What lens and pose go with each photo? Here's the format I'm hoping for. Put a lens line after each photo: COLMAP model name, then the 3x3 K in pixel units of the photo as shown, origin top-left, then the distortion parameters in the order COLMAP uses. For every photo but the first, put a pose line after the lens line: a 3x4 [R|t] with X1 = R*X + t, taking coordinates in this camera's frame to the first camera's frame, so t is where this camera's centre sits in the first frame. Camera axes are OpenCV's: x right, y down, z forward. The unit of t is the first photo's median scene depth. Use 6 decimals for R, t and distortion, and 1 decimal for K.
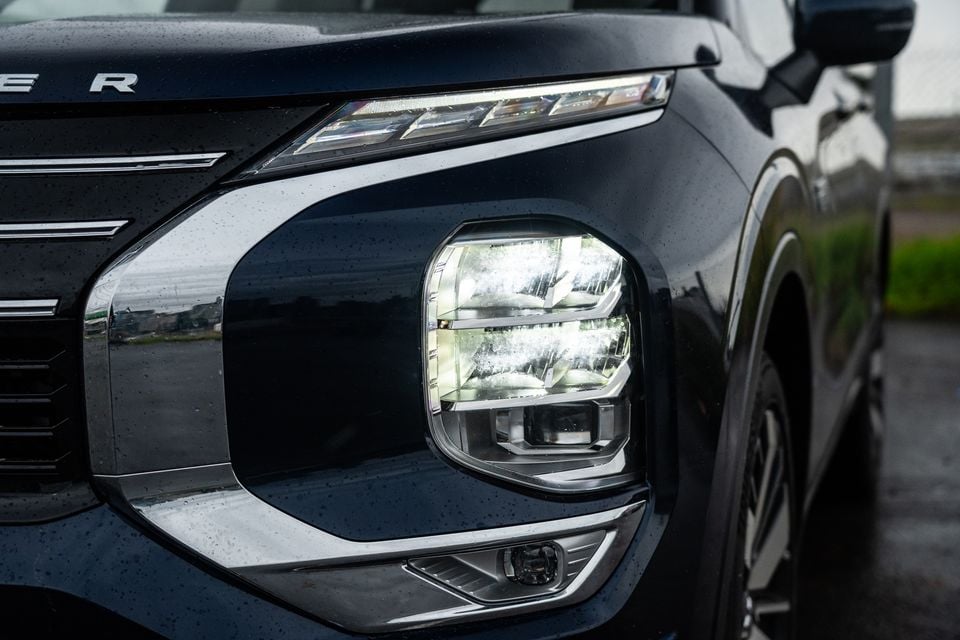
lens RADIAL K [[1741.6, 0, 480.0], [0, 1741.6, 320.0], [0, 0, 1]] dist [0.029810, 0.060952]
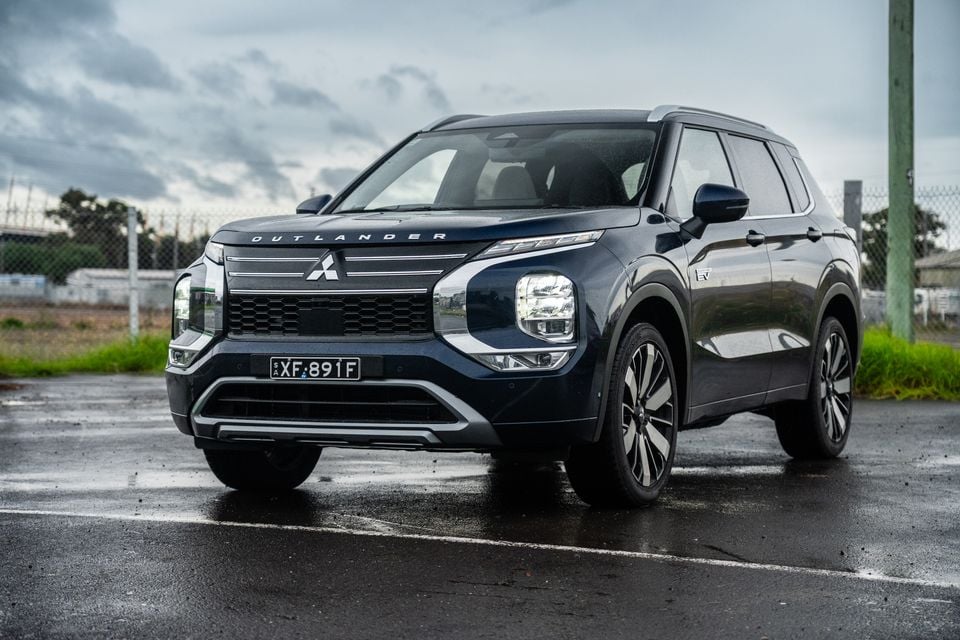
lens RADIAL K [[2015.9, 0, 480.0], [0, 2015.9, 320.0], [0, 0, 1]] dist [0.051599, 0.011926]
pose [[0.989754, 0.004126, -0.142721, 0.522440], [-0.014805, 0.997160, -0.073849, 0.381196], [0.142011, 0.075205, 0.987004, -3.411026]]
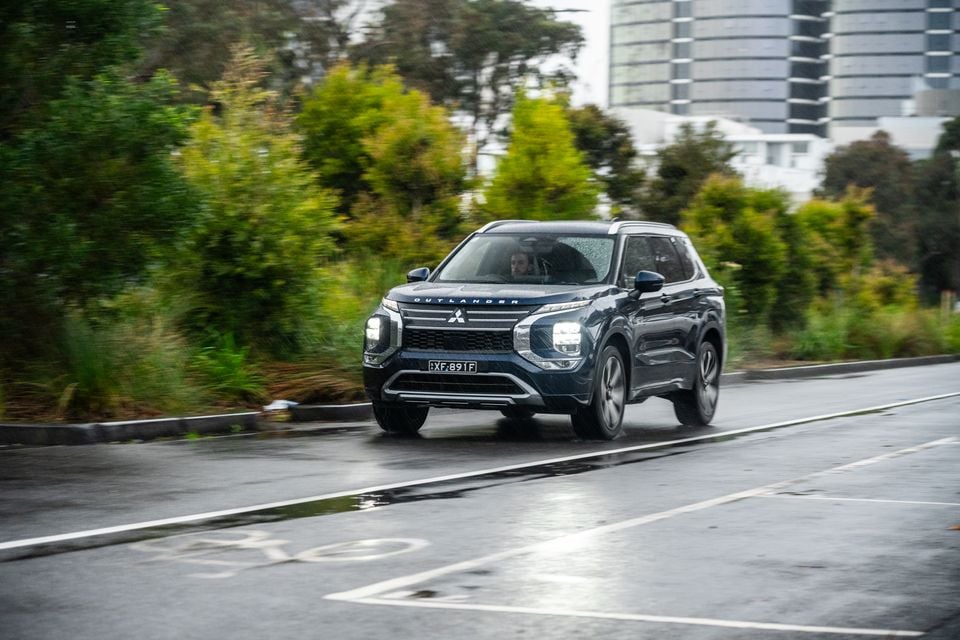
lens RADIAL K [[2439.2, 0, 480.0], [0, 2439.2, 320.0], [0, 0, 1]] dist [0.060156, 0.563328]
pose [[0.997502, 0.023636, -0.066572, 0.367320], [-0.028412, 0.997019, -0.071735, 0.735229], [0.064678, 0.073447, 0.995200, -9.910055]]
